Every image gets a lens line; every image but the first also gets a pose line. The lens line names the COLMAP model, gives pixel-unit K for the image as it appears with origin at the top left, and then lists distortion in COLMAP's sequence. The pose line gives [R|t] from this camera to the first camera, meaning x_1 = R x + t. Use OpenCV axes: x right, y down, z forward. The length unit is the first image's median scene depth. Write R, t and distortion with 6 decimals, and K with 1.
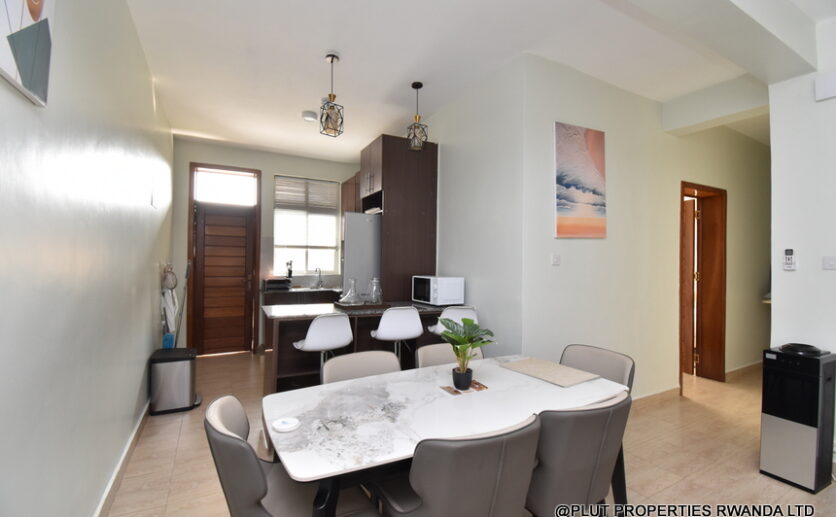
lens RADIAL K [[368.8, 0, 418.0], [0, 368.8, 258.5], [0, 0, 1]] dist [0.001049, -0.000018]
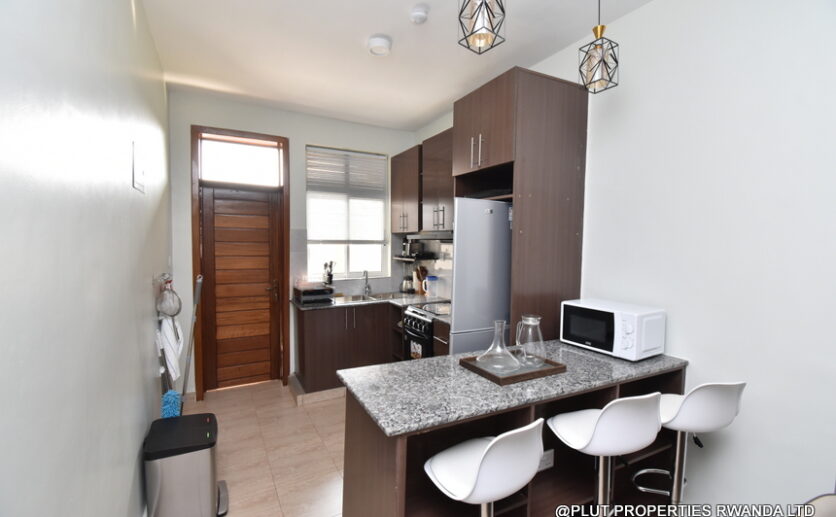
lens RADIAL K [[369.6, 0, 418.0], [0, 369.6, 258.5], [0, 0, 1]] dist [-0.001404, -0.000121]
pose [[0.999990, -0.000421, 0.004511, -0.173693], [0.000187, 0.998651, 0.051929, -0.038784], [-0.004527, -0.051928, 0.998641, 0.258084]]
